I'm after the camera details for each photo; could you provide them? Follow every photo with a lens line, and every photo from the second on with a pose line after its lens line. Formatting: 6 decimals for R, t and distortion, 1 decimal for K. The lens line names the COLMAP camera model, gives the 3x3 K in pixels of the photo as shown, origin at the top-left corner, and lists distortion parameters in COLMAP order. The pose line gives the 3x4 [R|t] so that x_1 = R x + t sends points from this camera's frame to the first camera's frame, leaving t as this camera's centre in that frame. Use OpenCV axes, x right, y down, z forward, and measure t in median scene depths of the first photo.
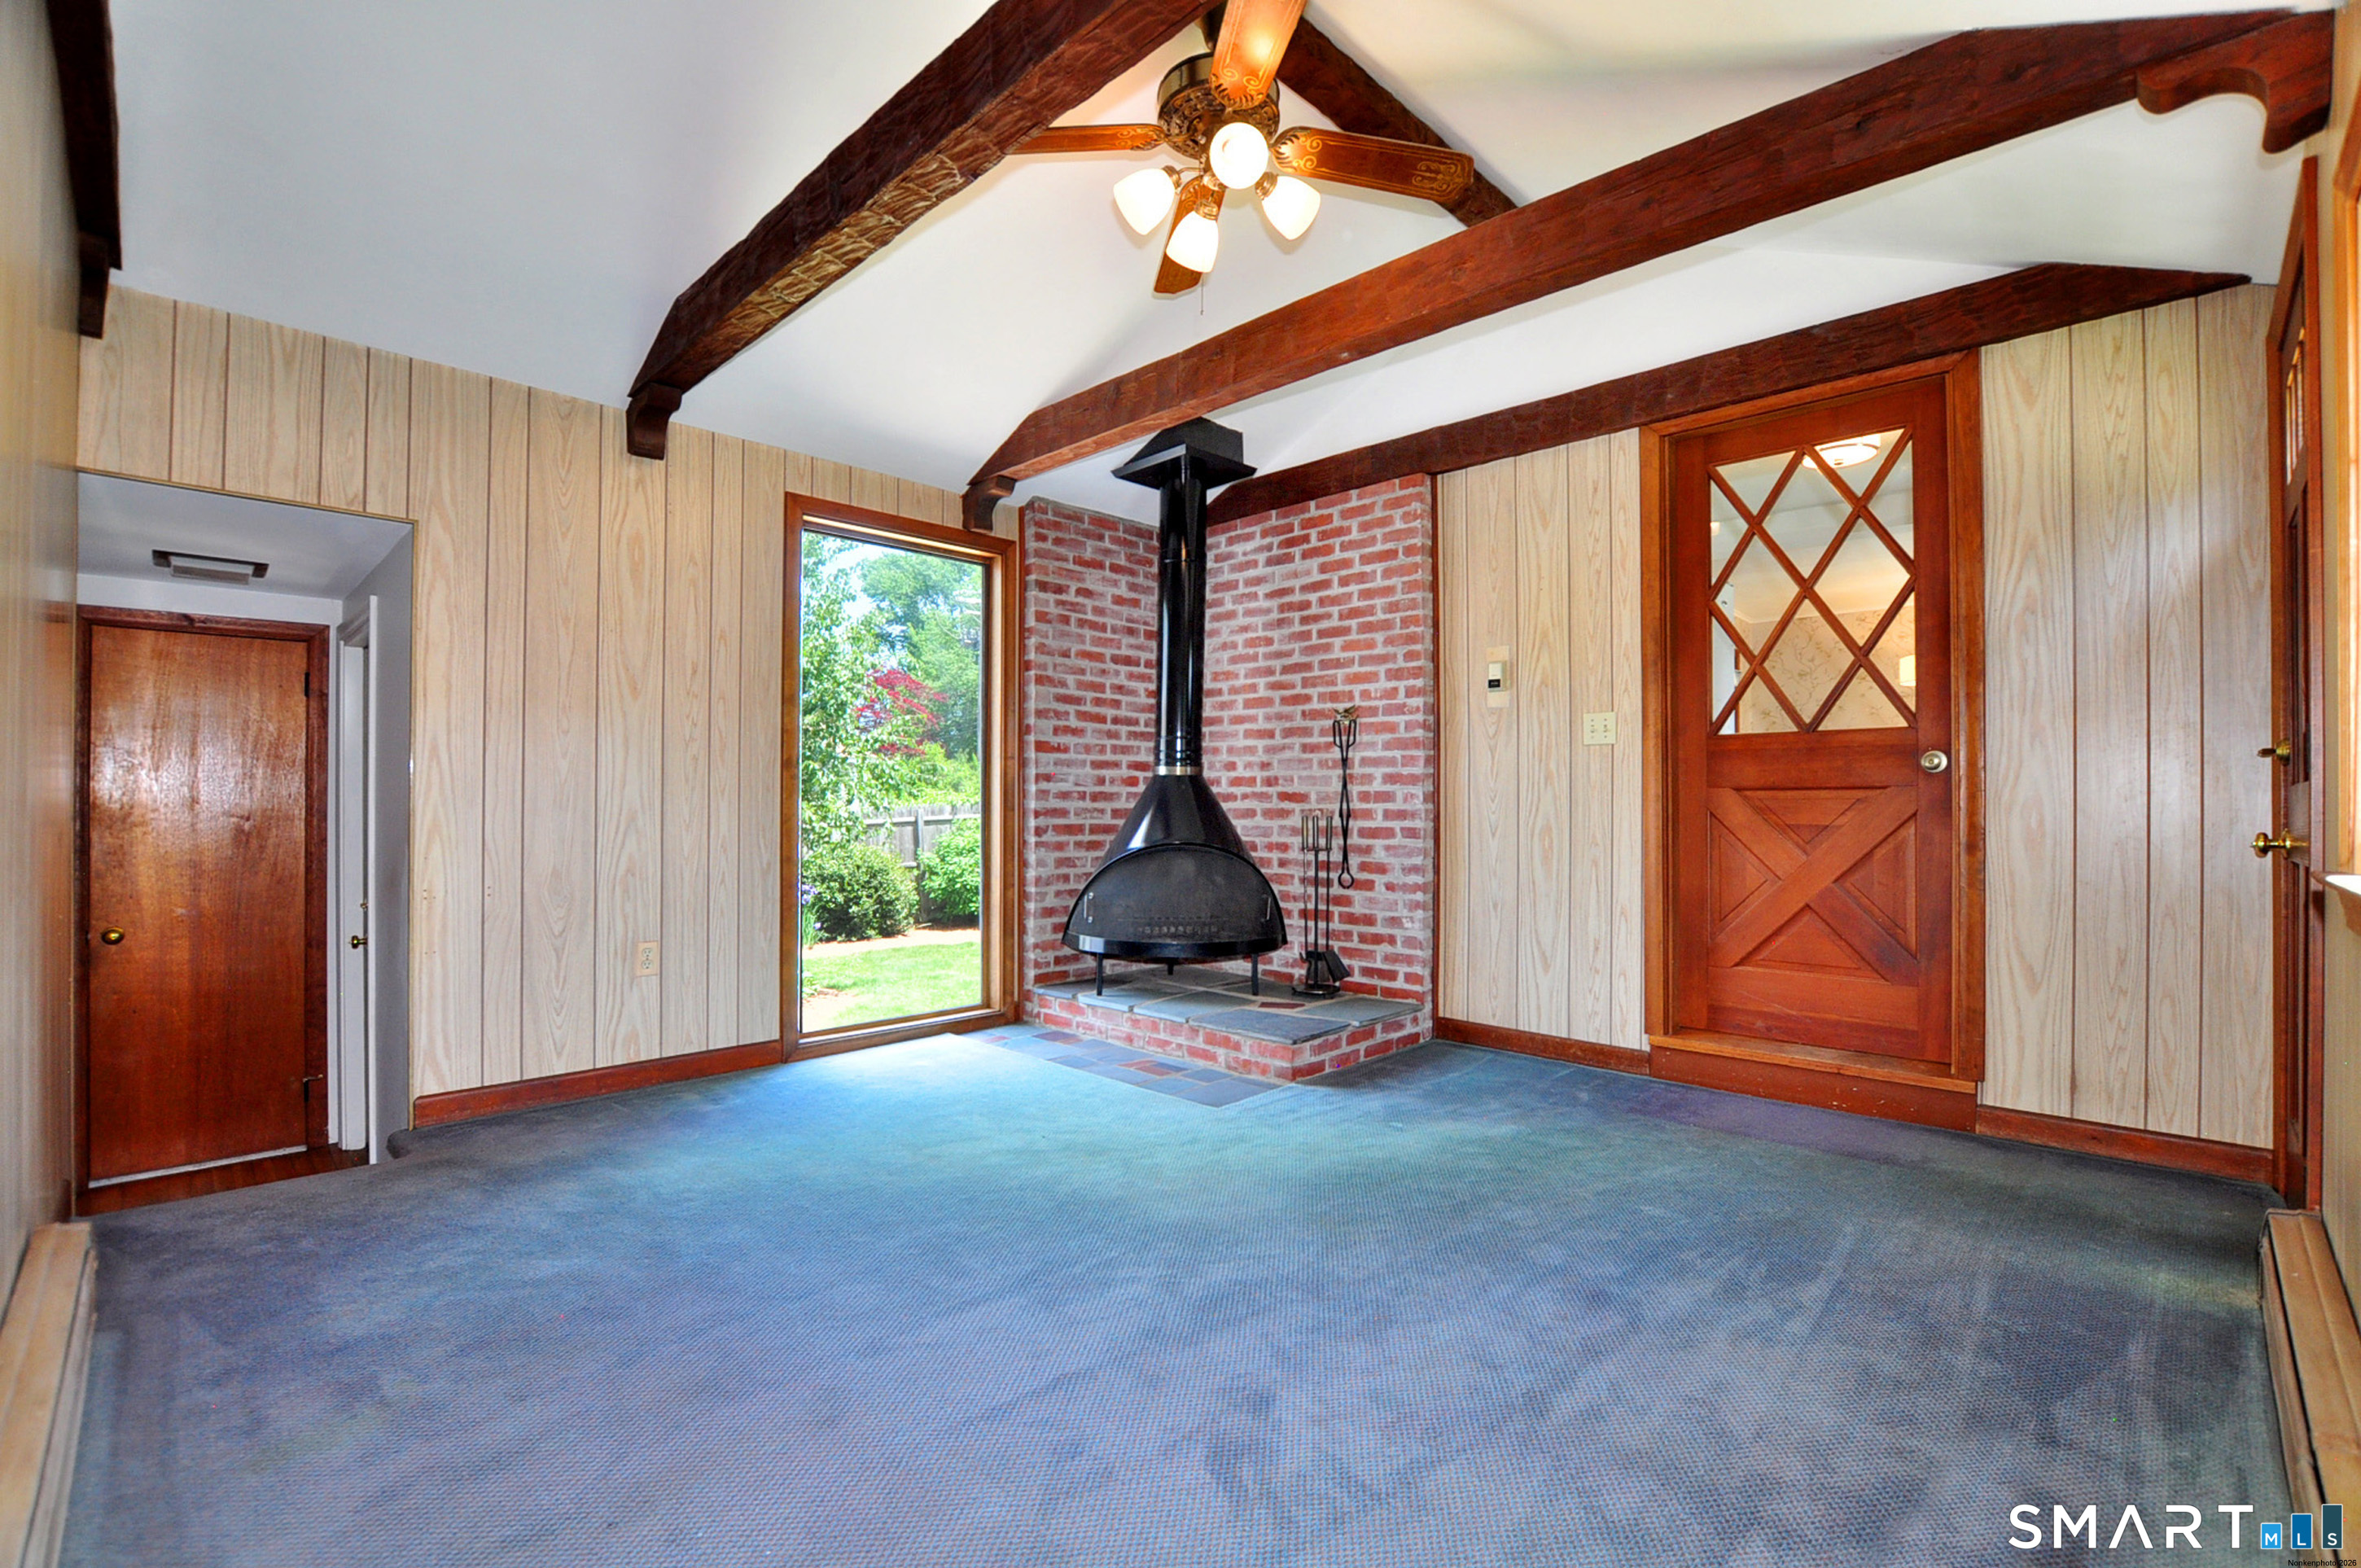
lens RADIAL K [[1057.4, 0, 1171.9], [0, 1057.4, 787.5], [0, 0, 1]] dist [-0.032313, 0.002686]
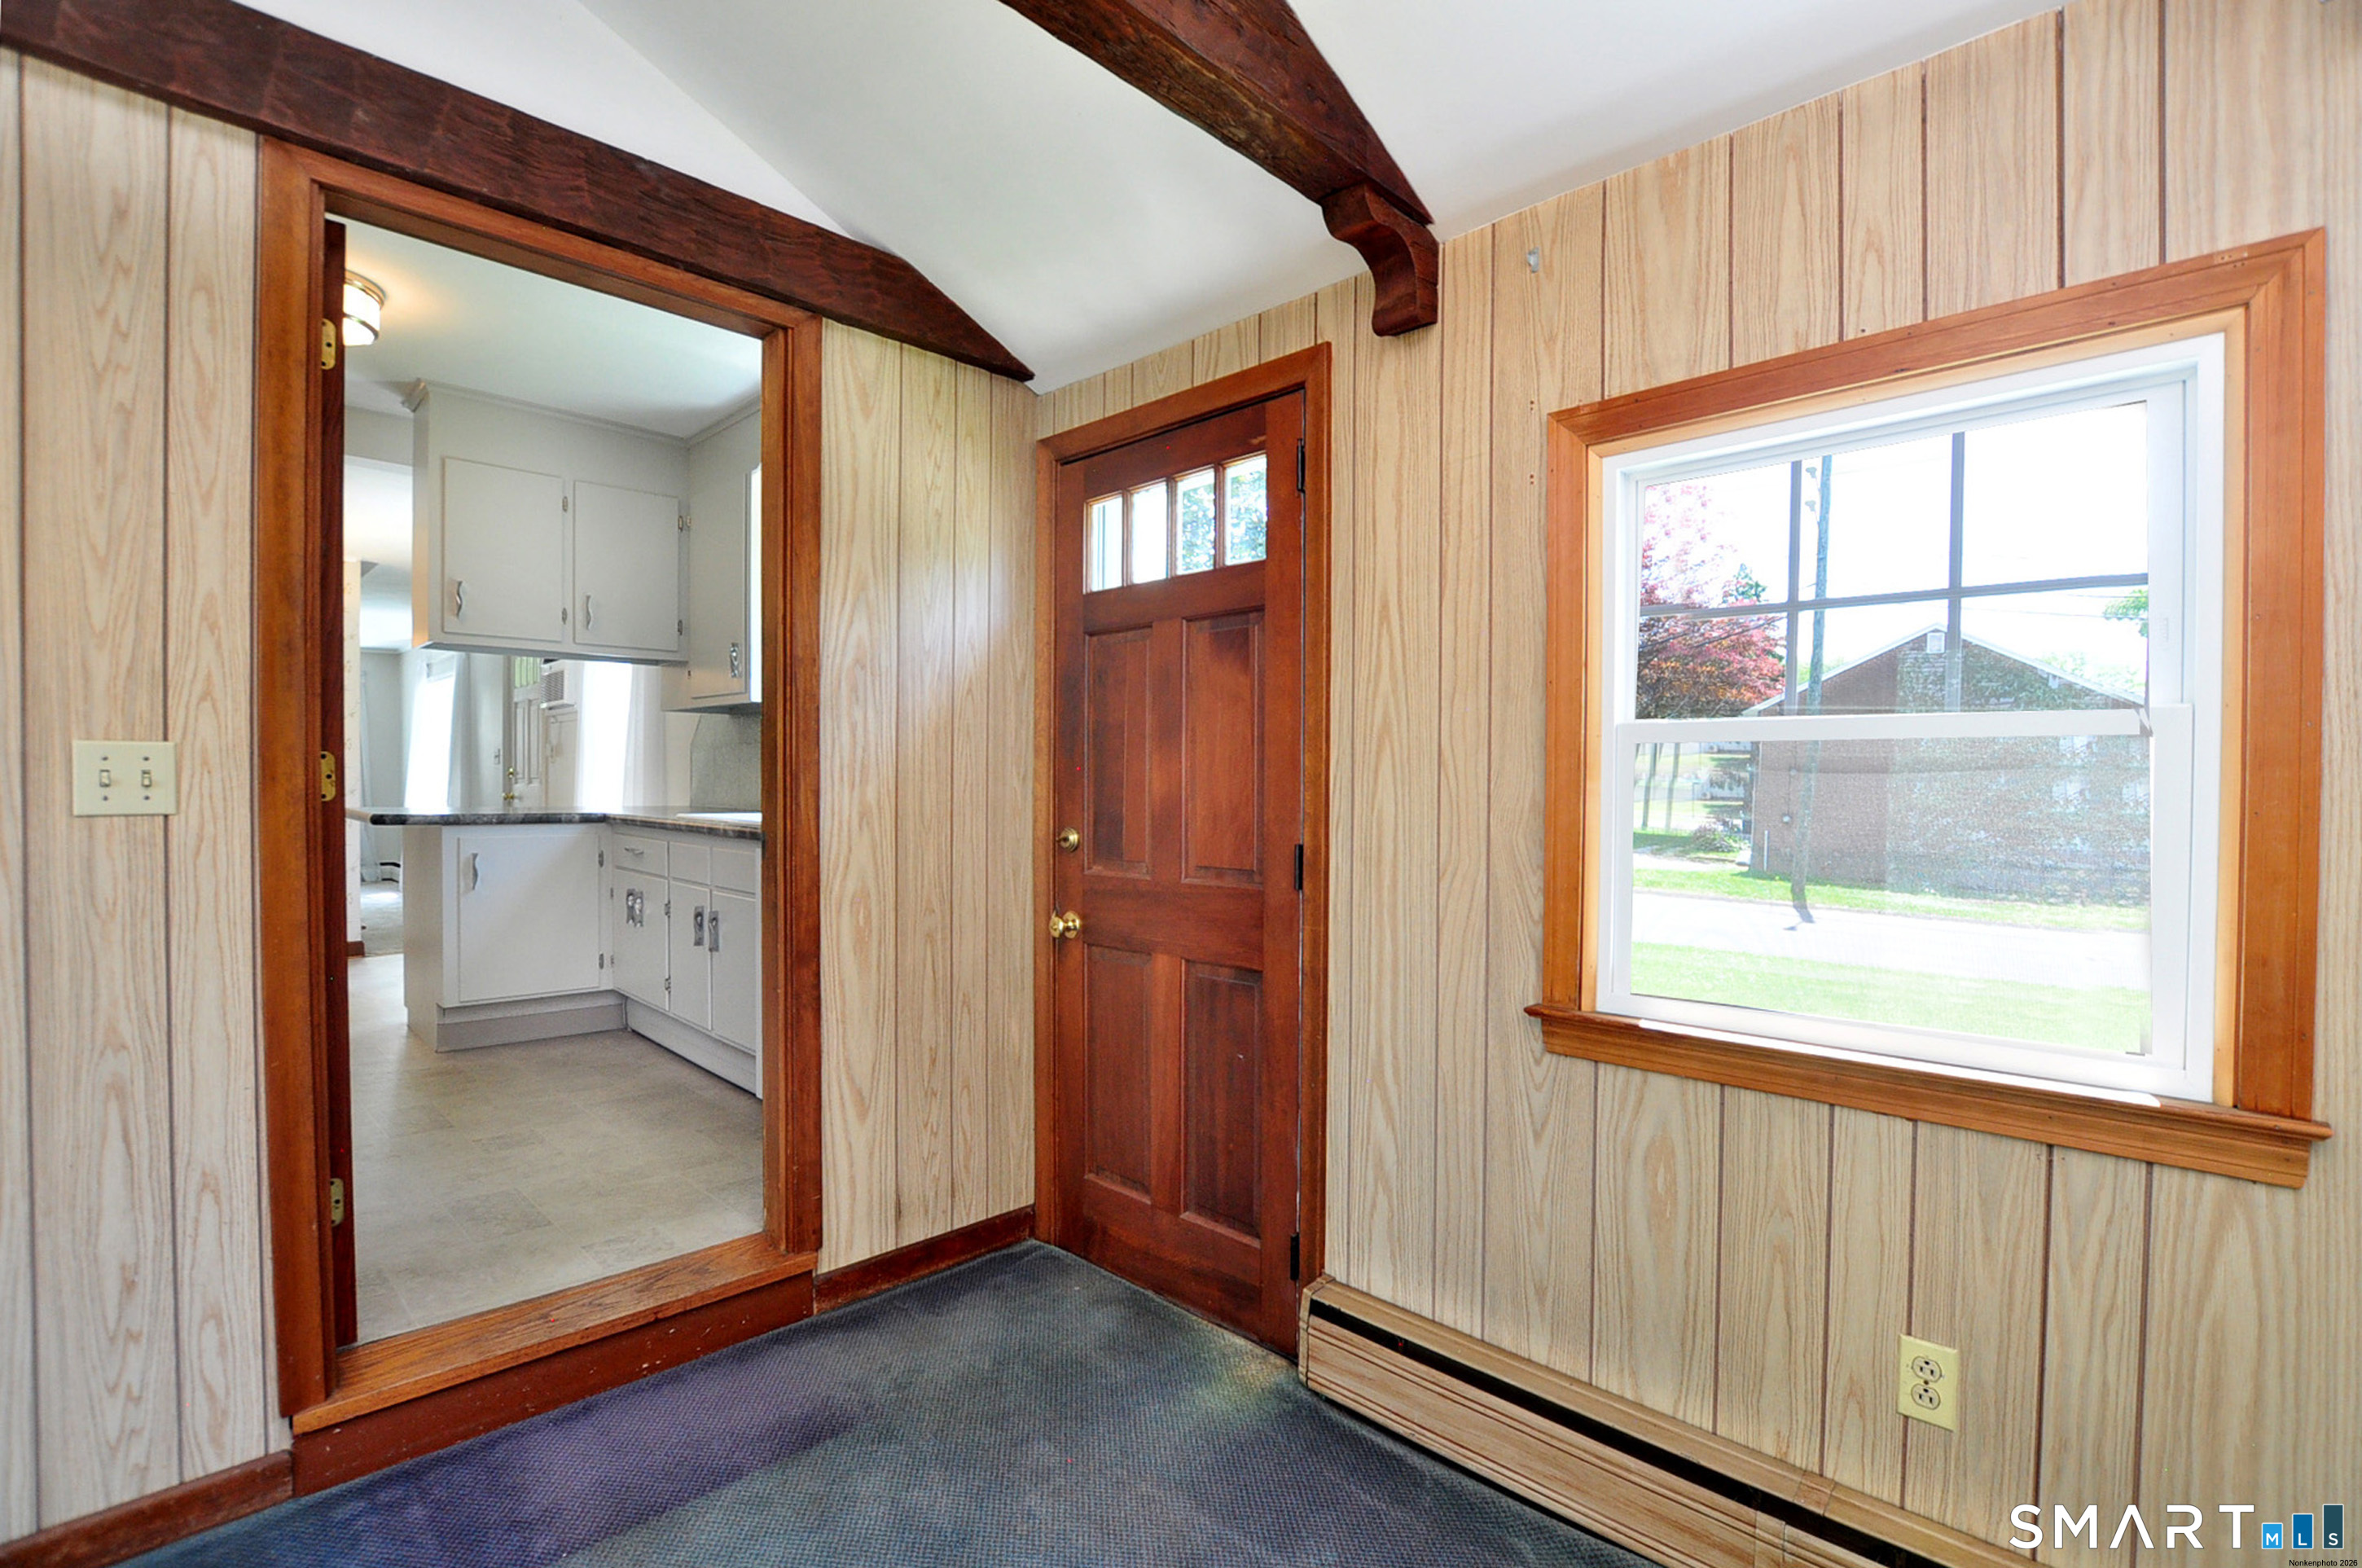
lens RADIAL K [[1057.9, 0, 1224.9], [0, 1057.9, 801.4], [0, 0, 1]] dist [-0.032313, 0.002686]
pose [[-0.009118, -0.018574, 0.999786, -0.016536], [-0.022705, 0.999574, 0.018363, -0.066266], [-0.999701, -0.022533, -0.009536, 0.568174]]
